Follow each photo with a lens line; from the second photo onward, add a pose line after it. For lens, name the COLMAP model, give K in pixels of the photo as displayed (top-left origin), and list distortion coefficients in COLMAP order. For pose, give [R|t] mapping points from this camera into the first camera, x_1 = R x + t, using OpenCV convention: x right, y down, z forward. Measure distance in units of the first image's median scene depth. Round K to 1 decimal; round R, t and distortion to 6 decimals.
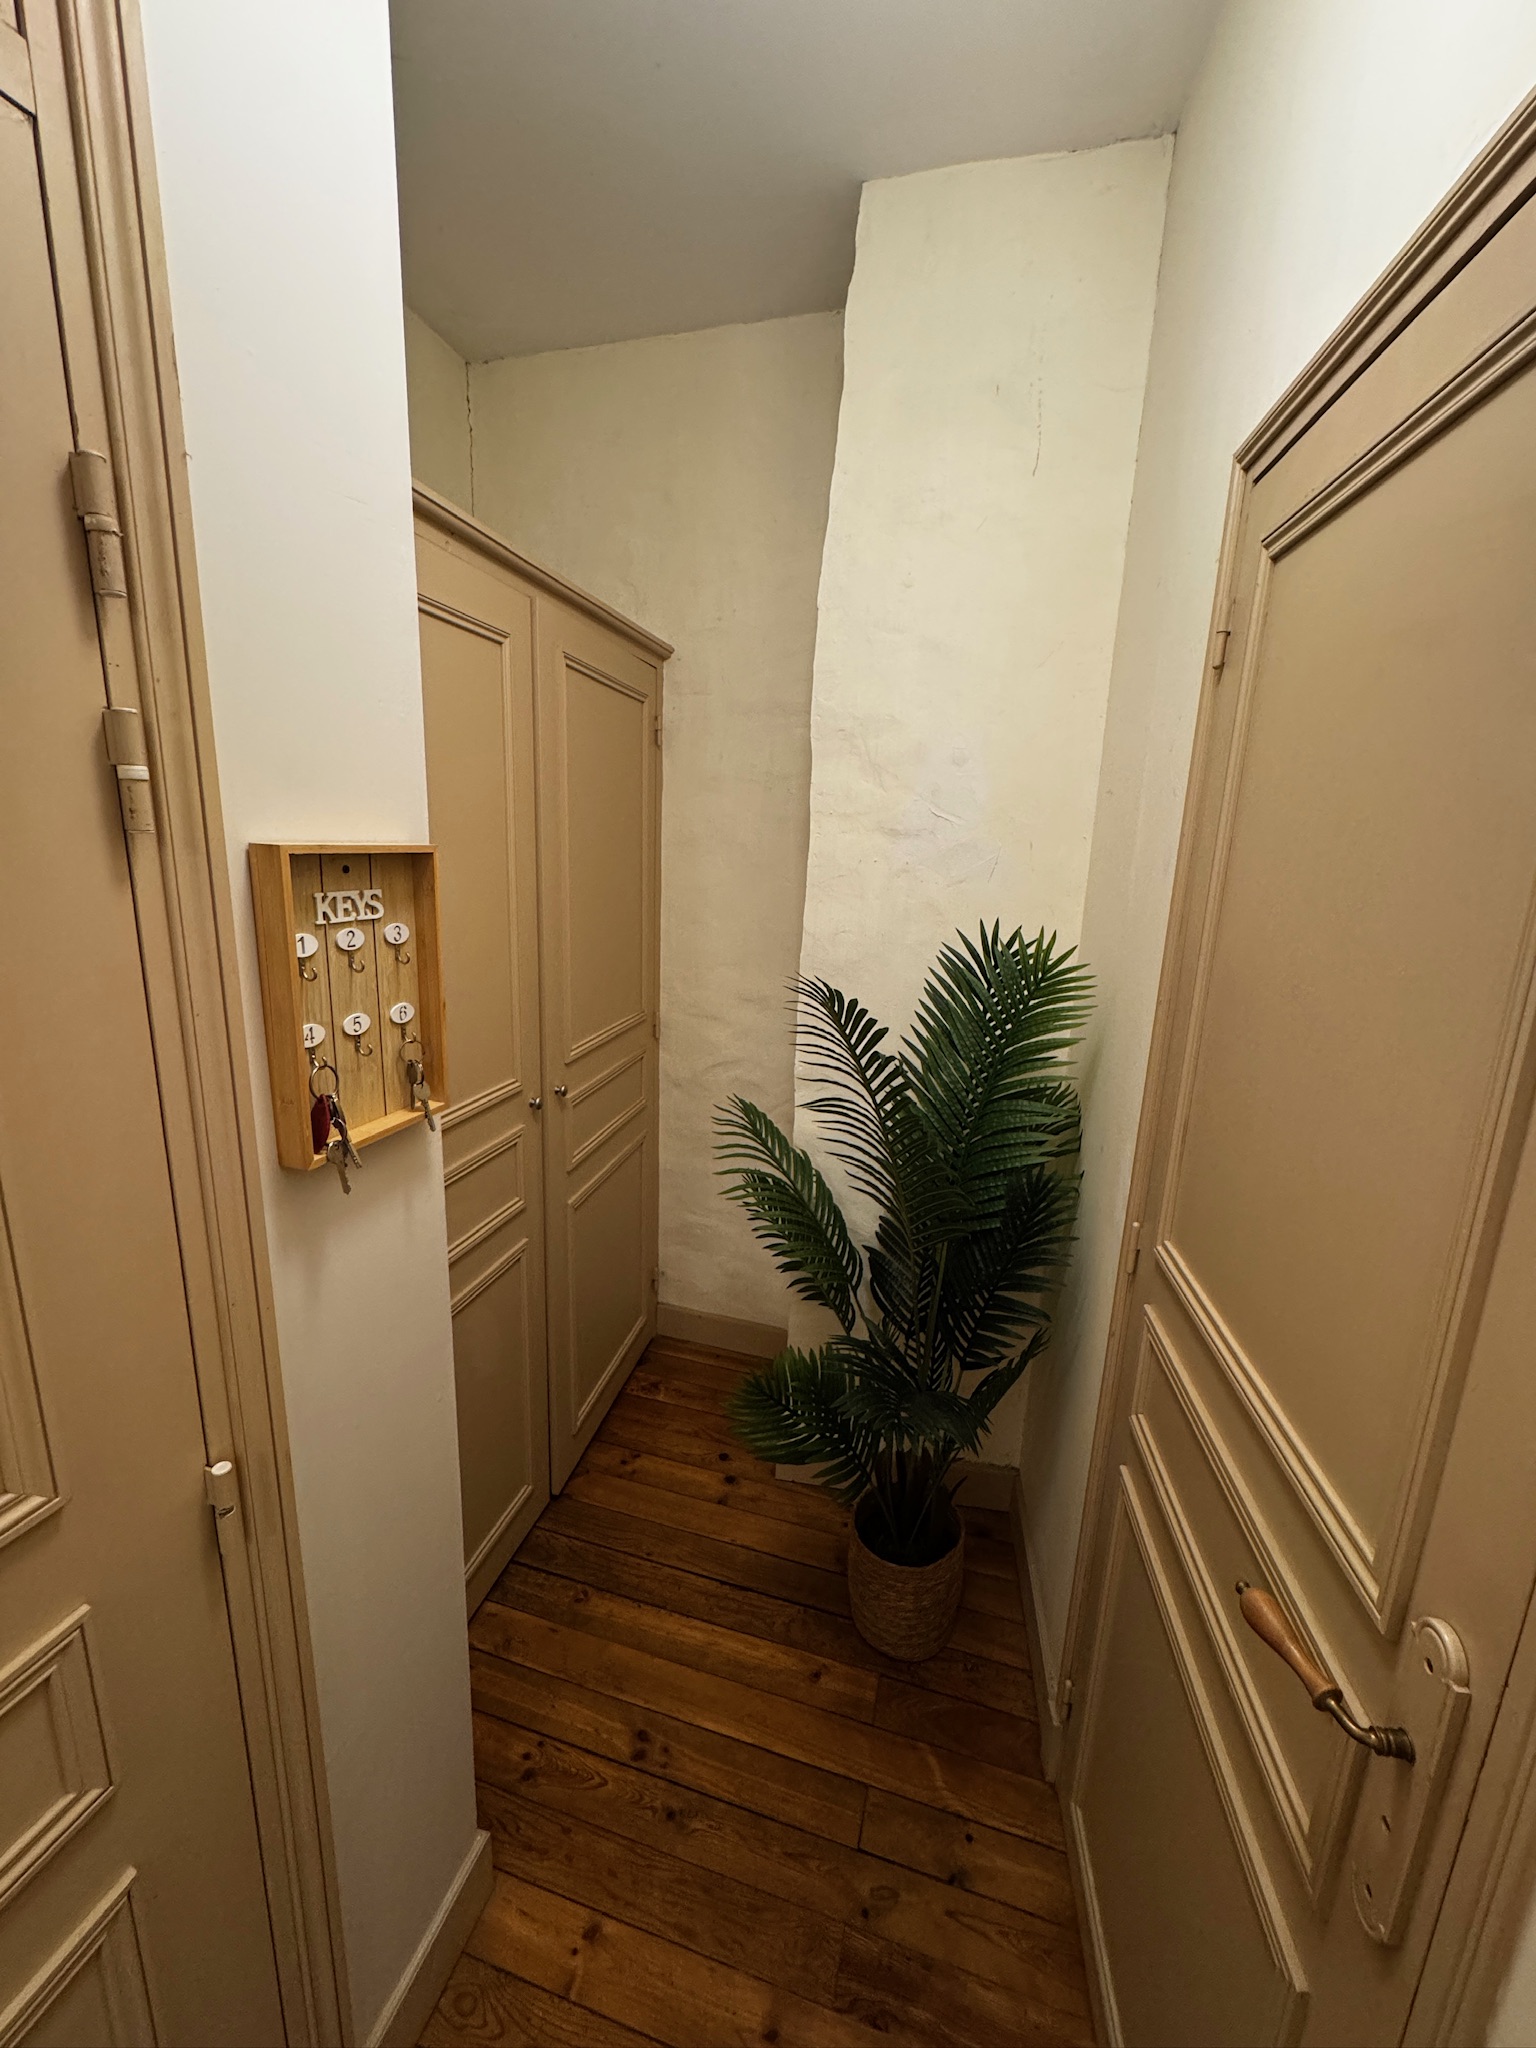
lens RADIAL K [[830.1, 0, 768.0], [0, 830.1, 1024.0], [0, 0, 1]] dist [-0.010330, -0.000048]
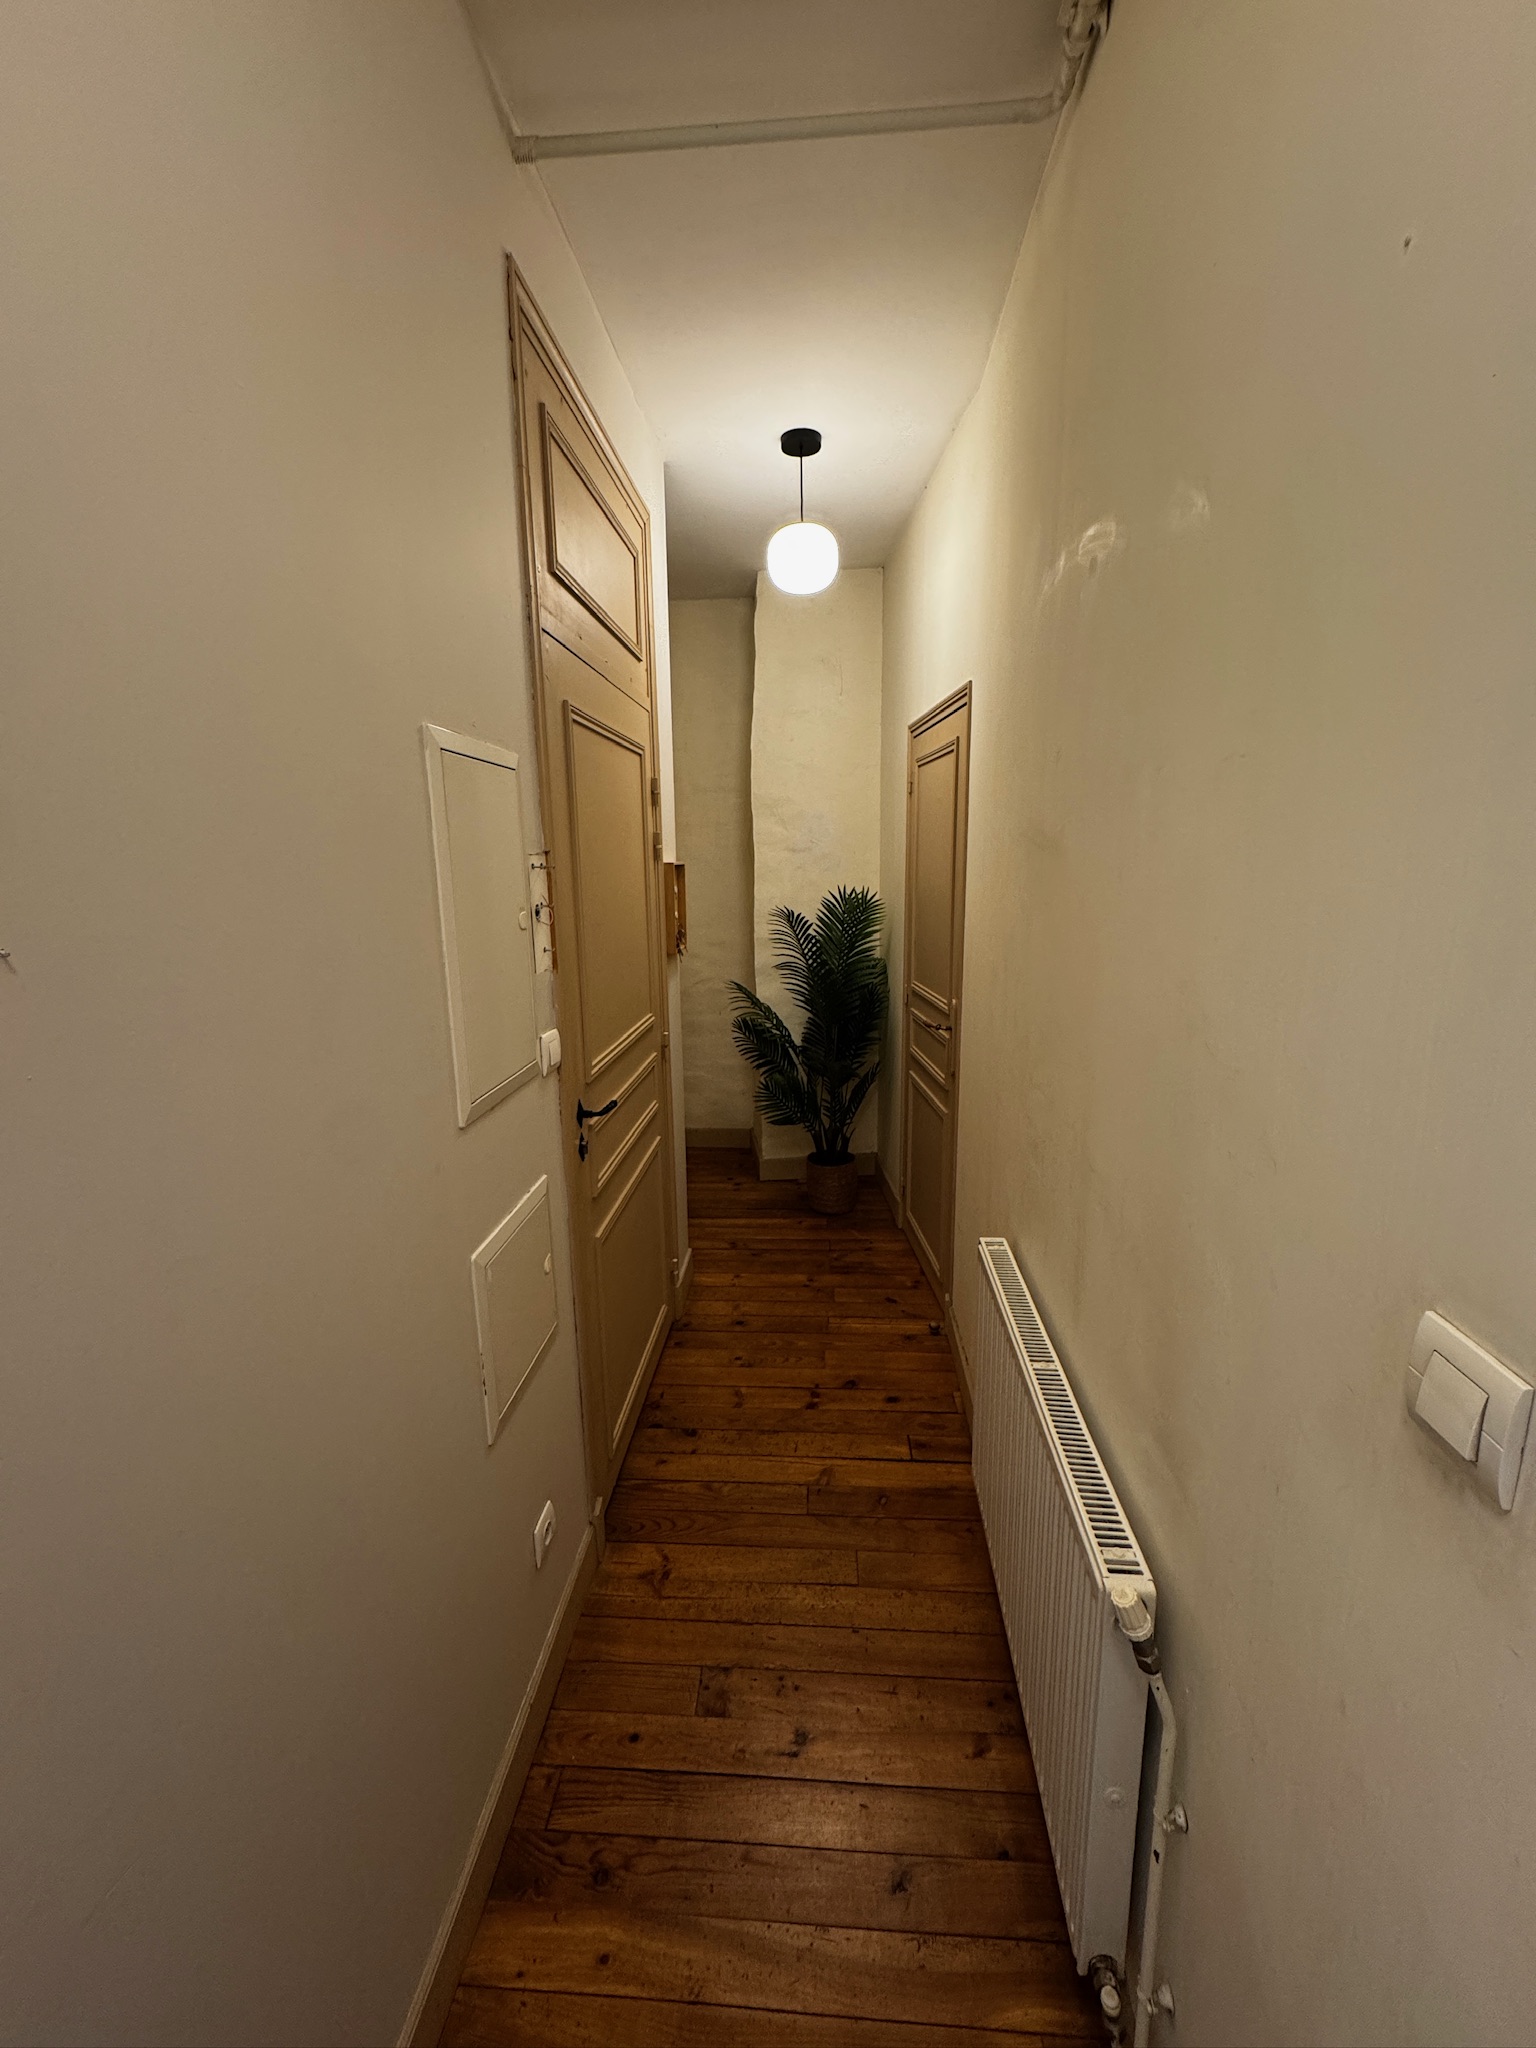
lens RADIAL K [[830.1, 0, 768.0], [0, 830.1, 1024.0], [0, 0, 1]] dist [-0.010330, -0.000048]
pose [[0.975876, -0.091084, 0.198416, -0.440132], [0.094552, 0.995487, -0.008054, 0.265762], [-0.196787, 0.026620, 0.980085, -1.258300]]
